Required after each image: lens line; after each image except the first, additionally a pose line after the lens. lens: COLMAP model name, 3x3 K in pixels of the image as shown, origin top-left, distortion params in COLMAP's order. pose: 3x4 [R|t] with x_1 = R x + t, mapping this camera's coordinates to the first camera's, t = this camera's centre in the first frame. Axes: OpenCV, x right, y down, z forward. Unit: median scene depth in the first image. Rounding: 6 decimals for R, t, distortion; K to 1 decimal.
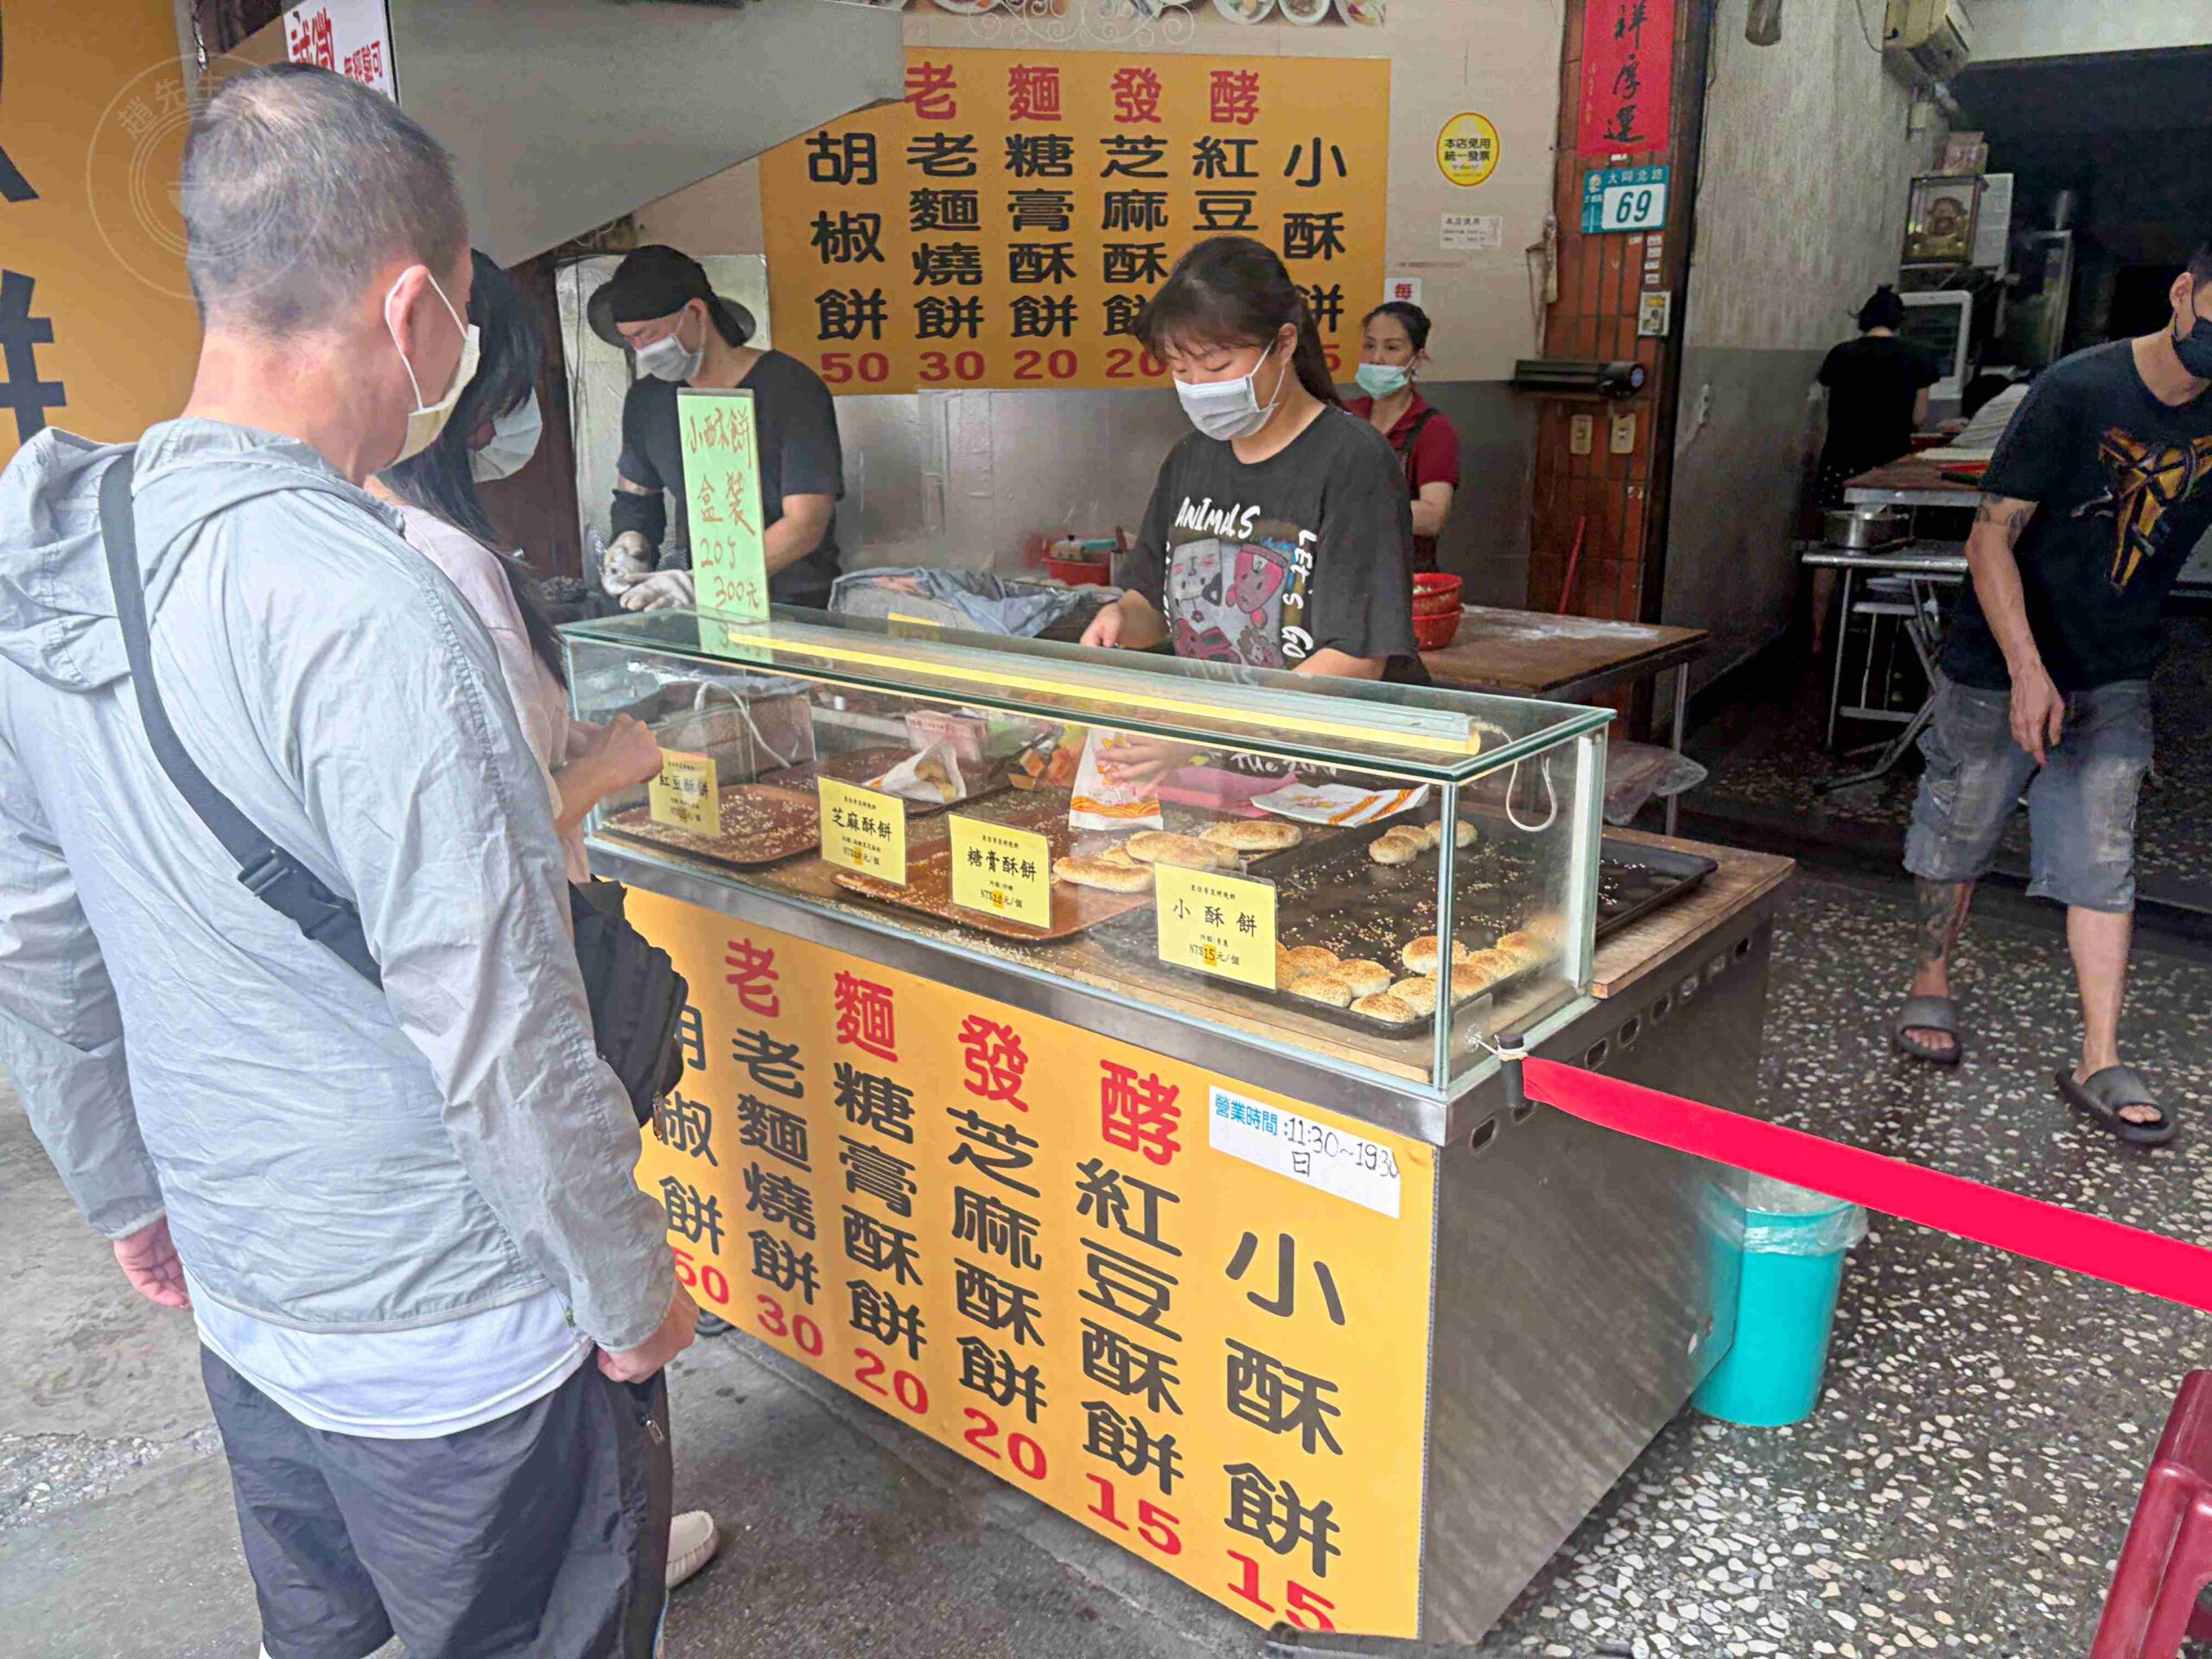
lens RADIAL K [[1703.0, 0, 1085.4], [0, 1703.0, 847.2], [0, 0, 1]] dist [0.019467, -0.007314]
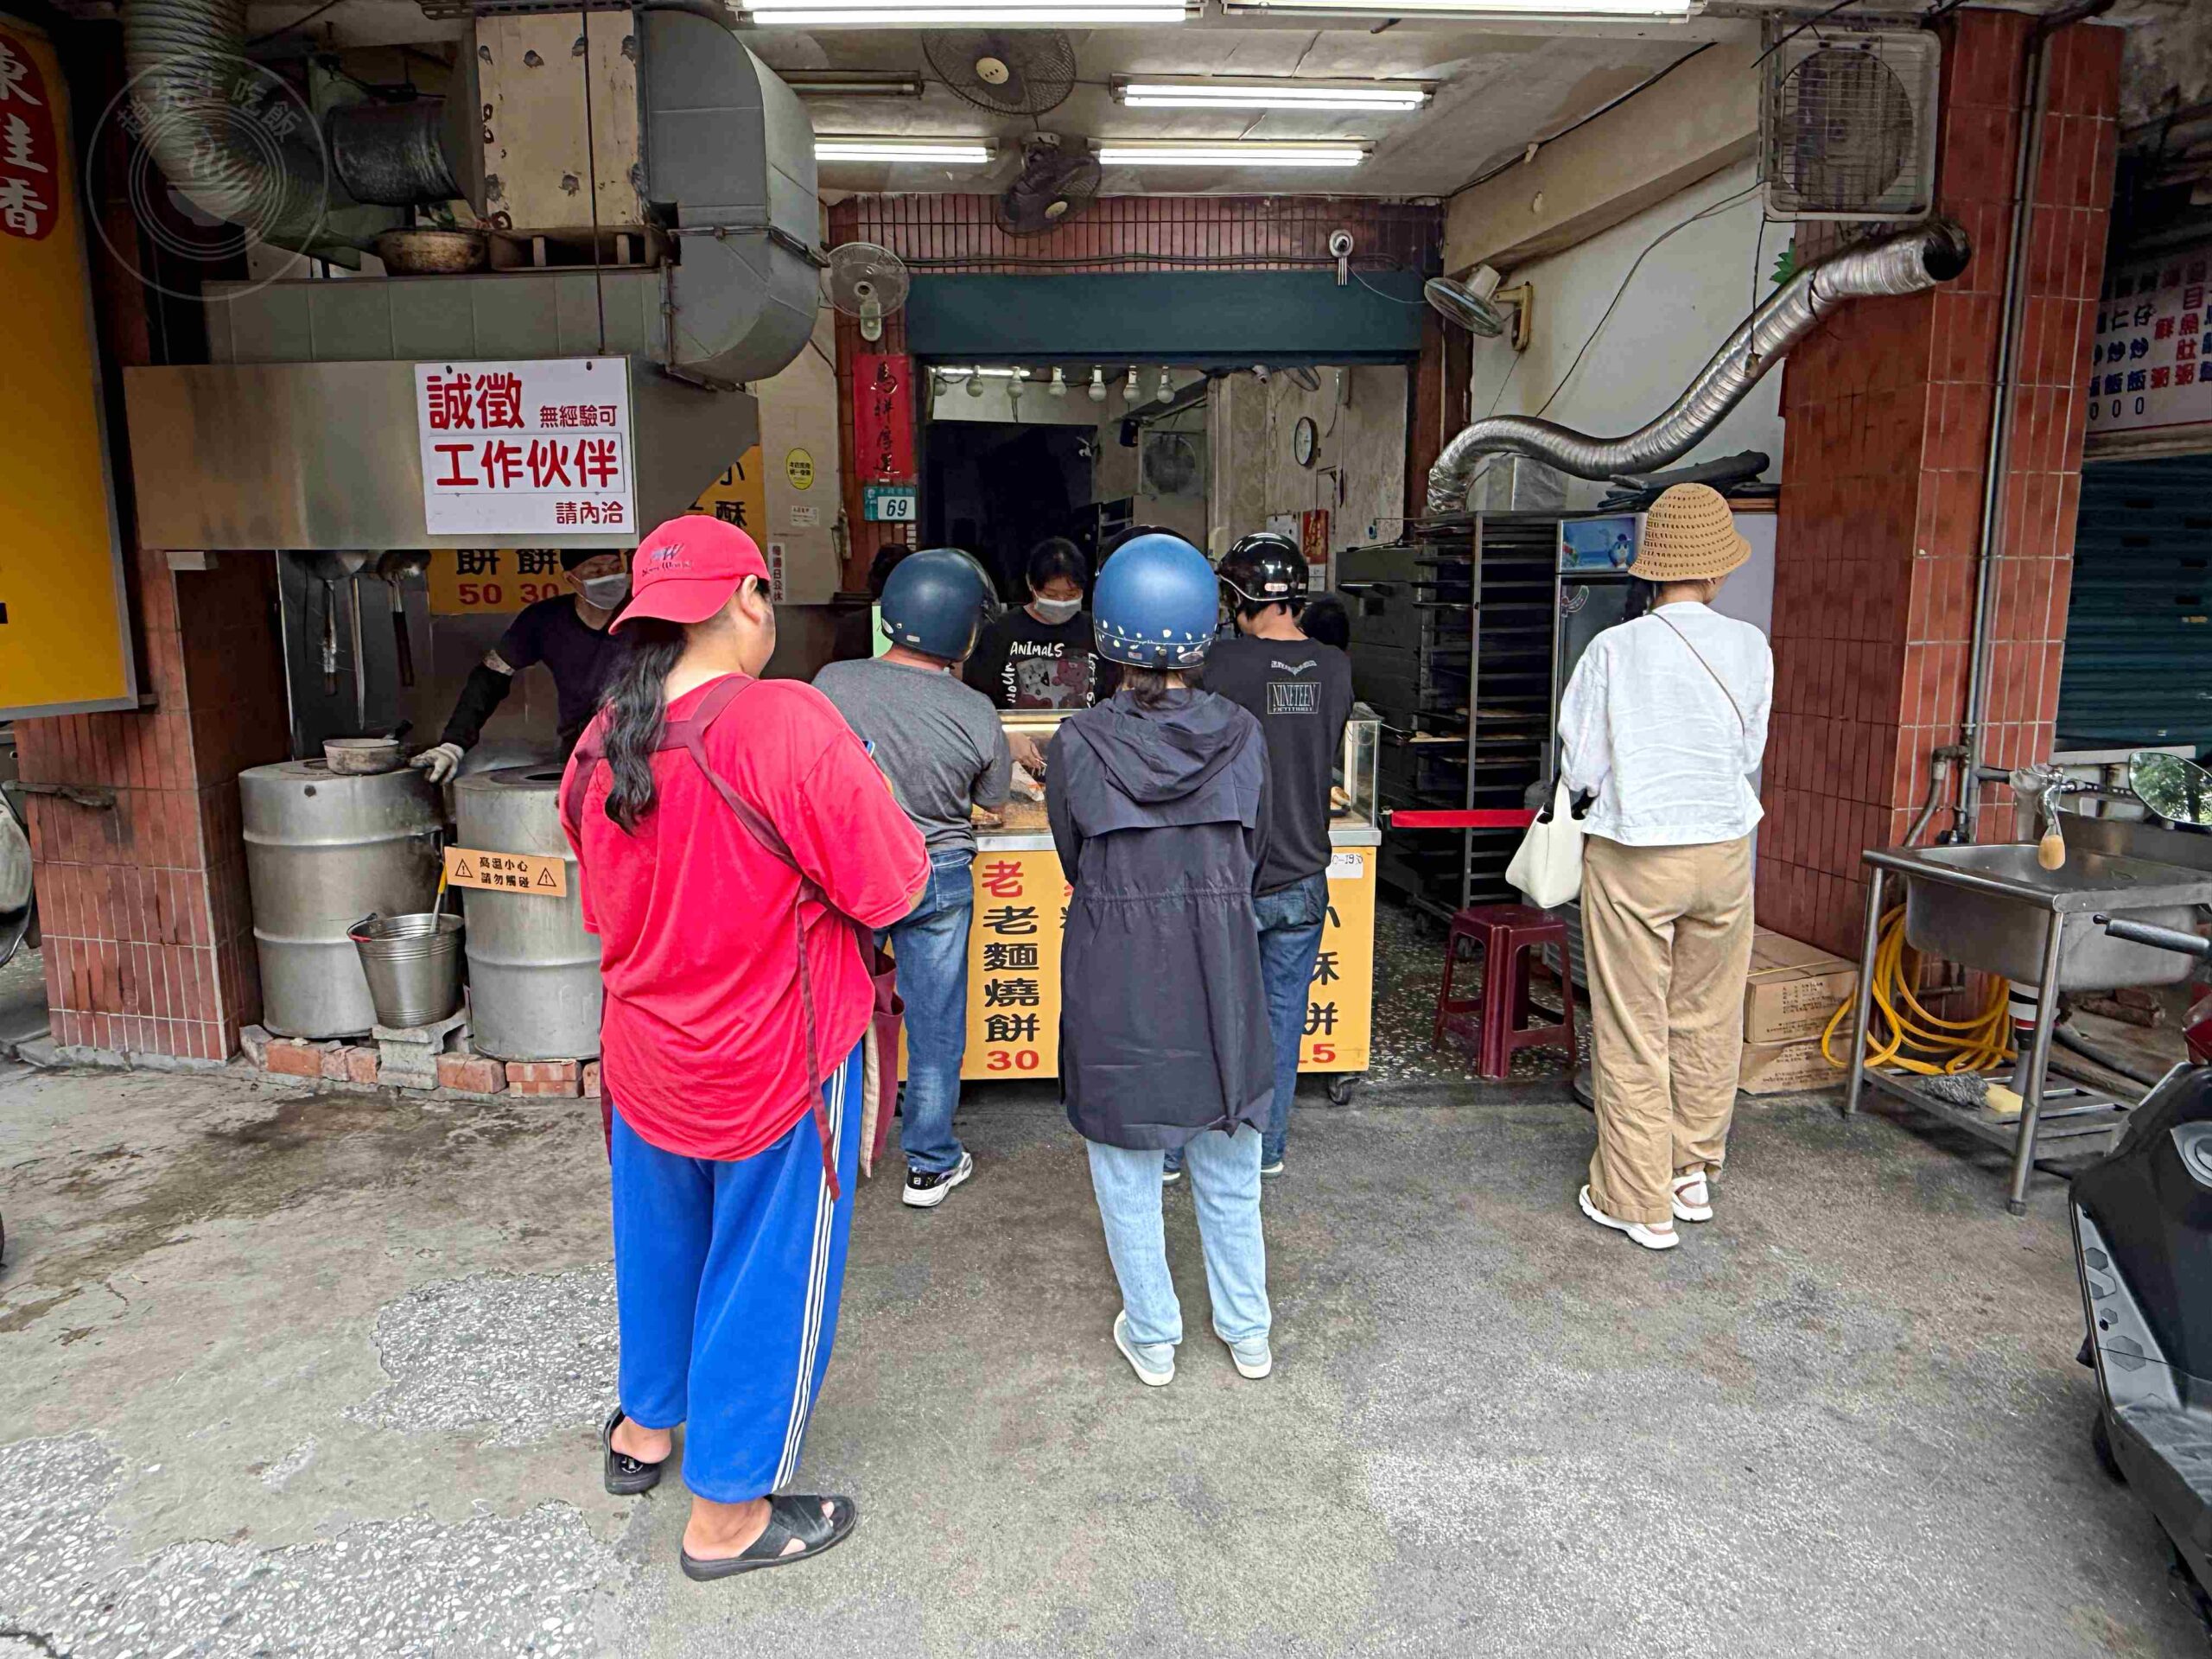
lens RADIAL K [[1481.6, 0, 1122.3], [0, 1481.6, 830.0], [0, 0, 1]] dist [-0.000556, 0.003144]
pose [[0.687796, -0.110197, 0.717491, -0.634842], [0.196148, 0.979855, -0.037538, 0.051821], [-0.698901, 0.166553, 0.695556, -0.163706]]
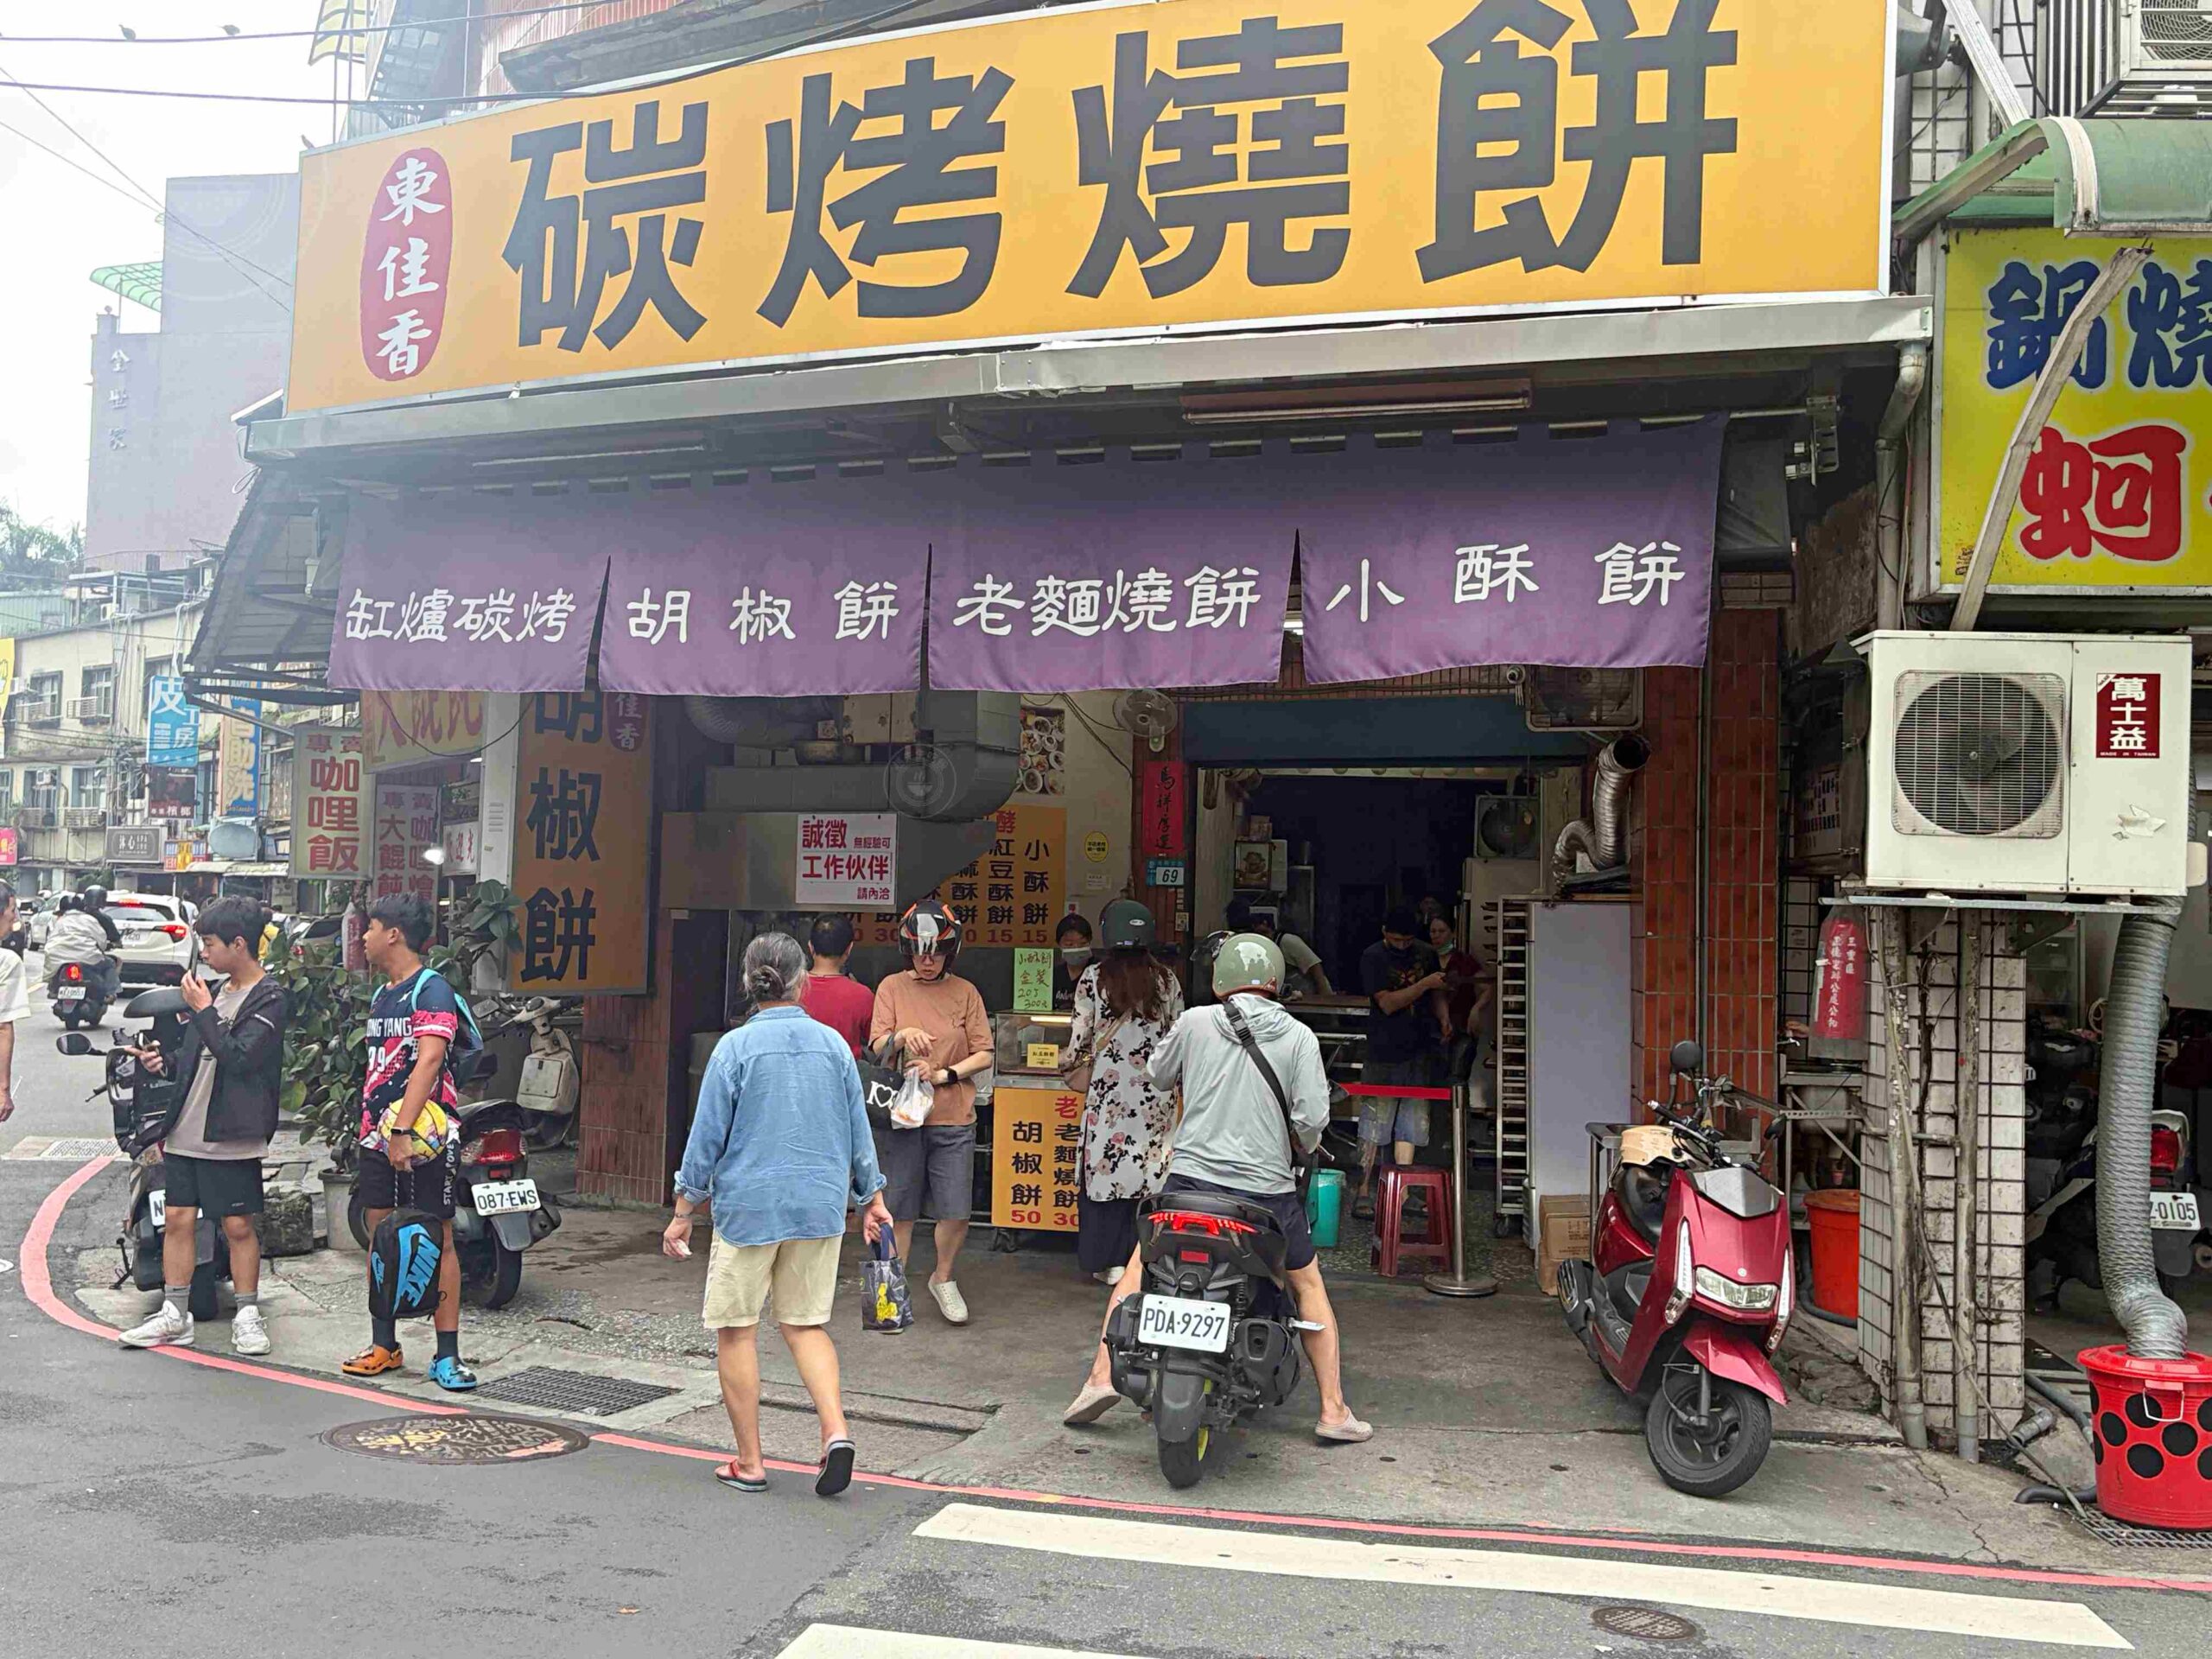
lens RADIAL K [[2255.5, 0, 1154.3], [0, 2255.5, 834.8], [0, 0, 1]] dist [0.178576, -0.629878]
pose [[0.901750, 0.049226, 0.429447, -0.960902], [0.088054, 0.951744, -0.293989, 0.433543], [-0.423195, 0.302919, 0.853900, -1.513342]]
